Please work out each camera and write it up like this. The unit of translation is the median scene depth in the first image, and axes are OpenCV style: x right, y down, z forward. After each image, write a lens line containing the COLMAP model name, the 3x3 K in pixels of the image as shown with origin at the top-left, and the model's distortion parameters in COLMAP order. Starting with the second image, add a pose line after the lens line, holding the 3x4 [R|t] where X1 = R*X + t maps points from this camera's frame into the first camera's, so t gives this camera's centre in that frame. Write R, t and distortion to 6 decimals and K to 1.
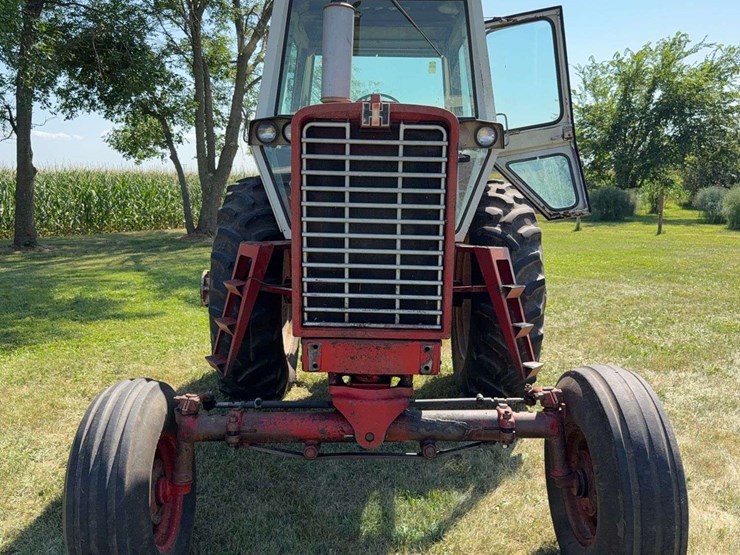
lens RADIAL K [[693.1, 0, 370.0], [0, 693.1, 277.5], [0, 0, 1]] dist [0.106292, -0.229040]
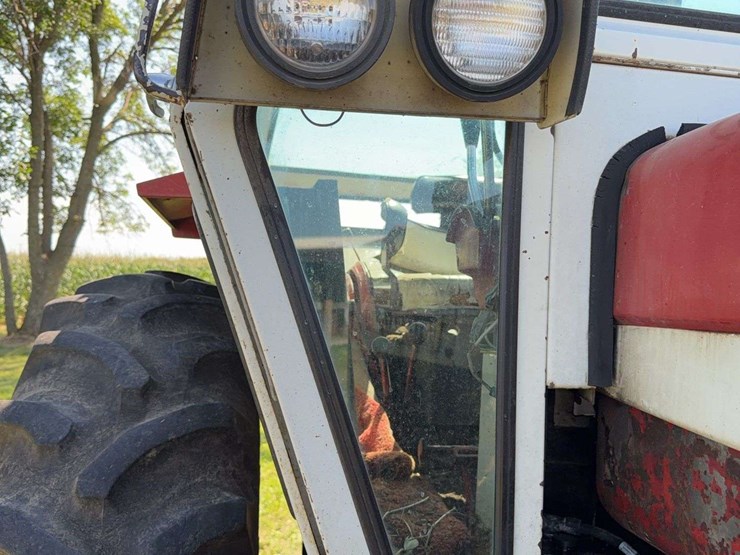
lens RADIAL K [[693.1, 0, 370.0], [0, 693.1, 277.5], [0, 0, 1]] dist [0.106292, -0.229040]
pose [[0.978733, 0.030300, 0.202888, -0.035825], [-0.004304, 0.991846, -0.127366, -0.028678], [-0.205093, 0.123784, 0.970883, 0.186713]]
